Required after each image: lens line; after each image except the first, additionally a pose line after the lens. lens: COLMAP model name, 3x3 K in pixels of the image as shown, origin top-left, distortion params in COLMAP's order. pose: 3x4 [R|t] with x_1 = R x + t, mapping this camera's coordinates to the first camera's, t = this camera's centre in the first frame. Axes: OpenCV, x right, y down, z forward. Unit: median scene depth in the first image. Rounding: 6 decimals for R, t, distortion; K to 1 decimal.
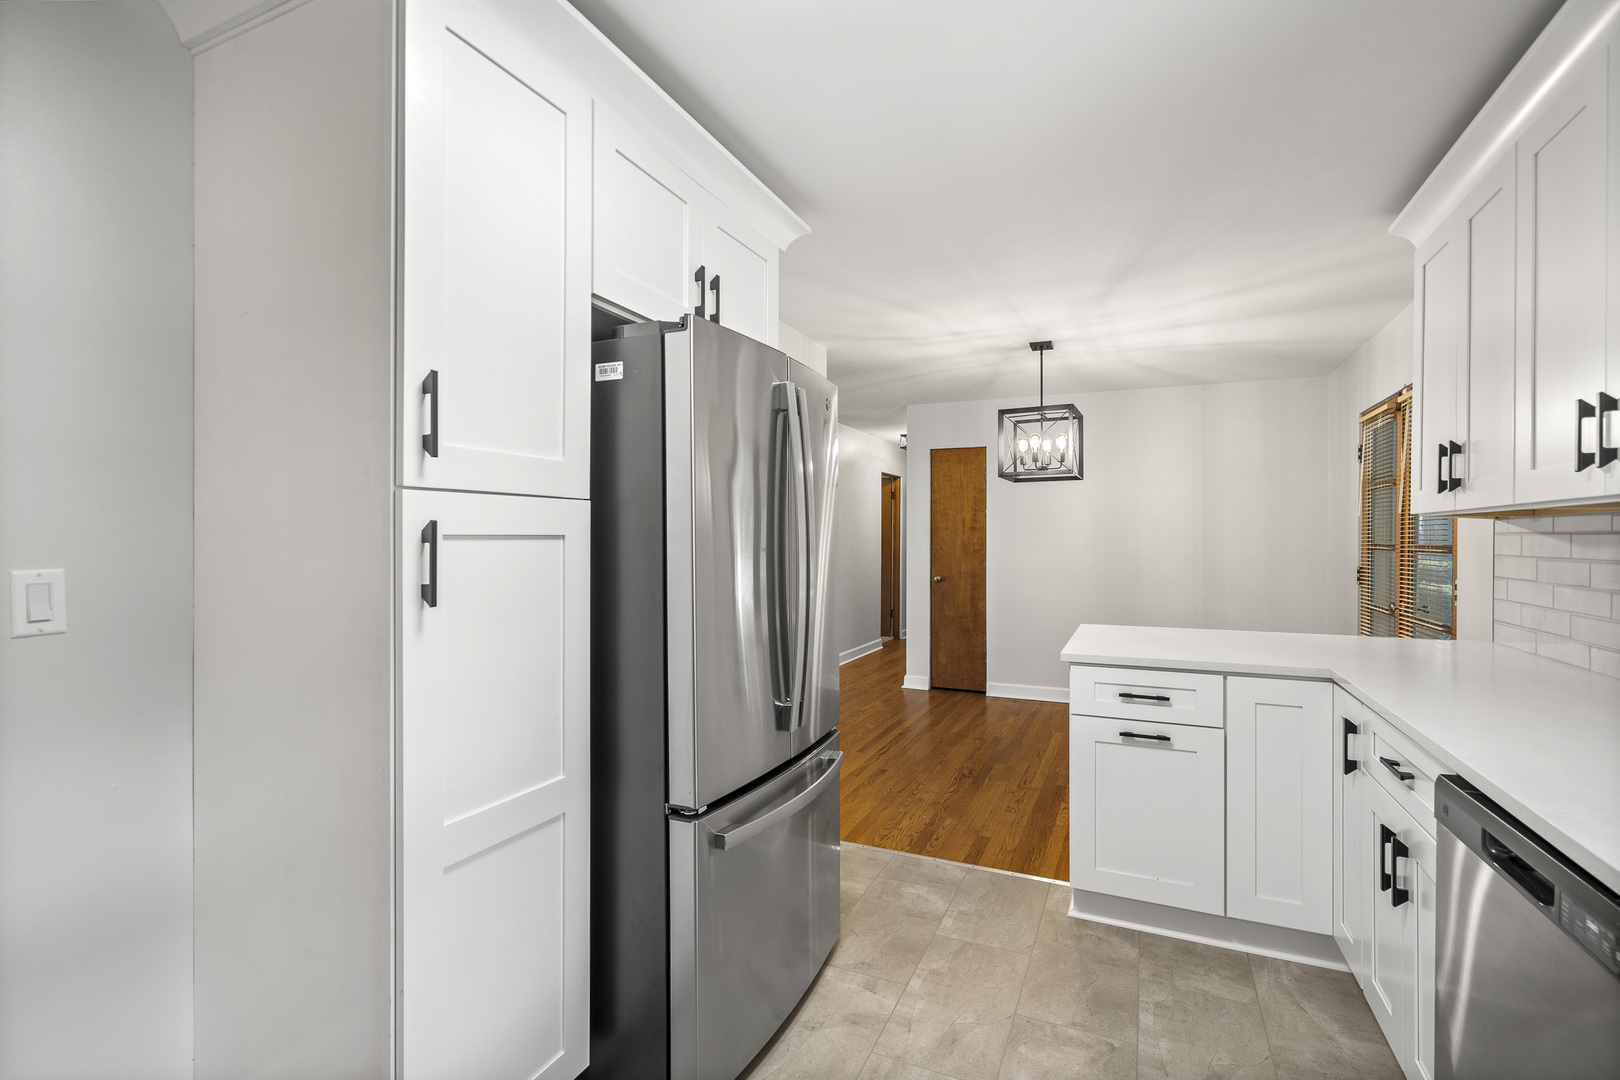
lens RADIAL K [[743.0, 0, 803.8], [0, 743.0, 538.9], [0, 0, 1]] dist [-0.002156, 0.000678]
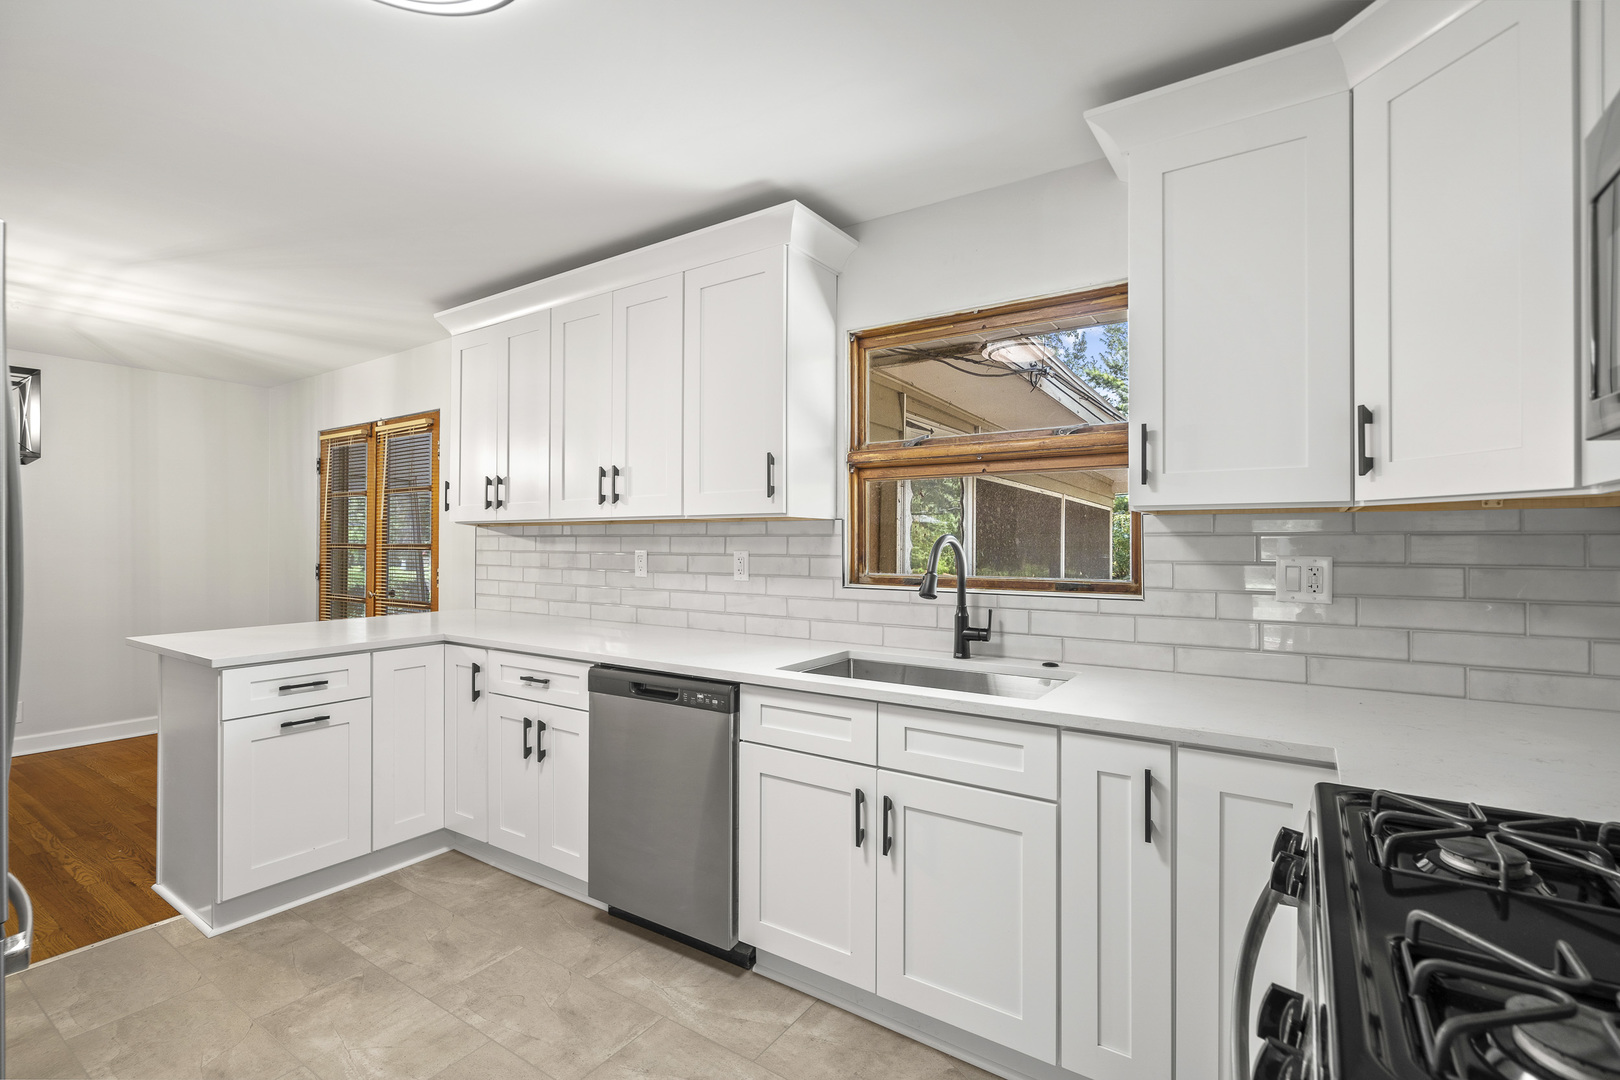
lens RADIAL K [[743.0, 0, 821.2], [0, 743.0, 532.8], [0, 0, 1]] dist [-0.002156, 0.000678]
pose [[0.155423, 0.008518, 0.987811, -0.510827], [0.001584, 0.999959, -0.008872, 0.001029], [-0.987847, 0.002943, 0.155403, 0.087140]]
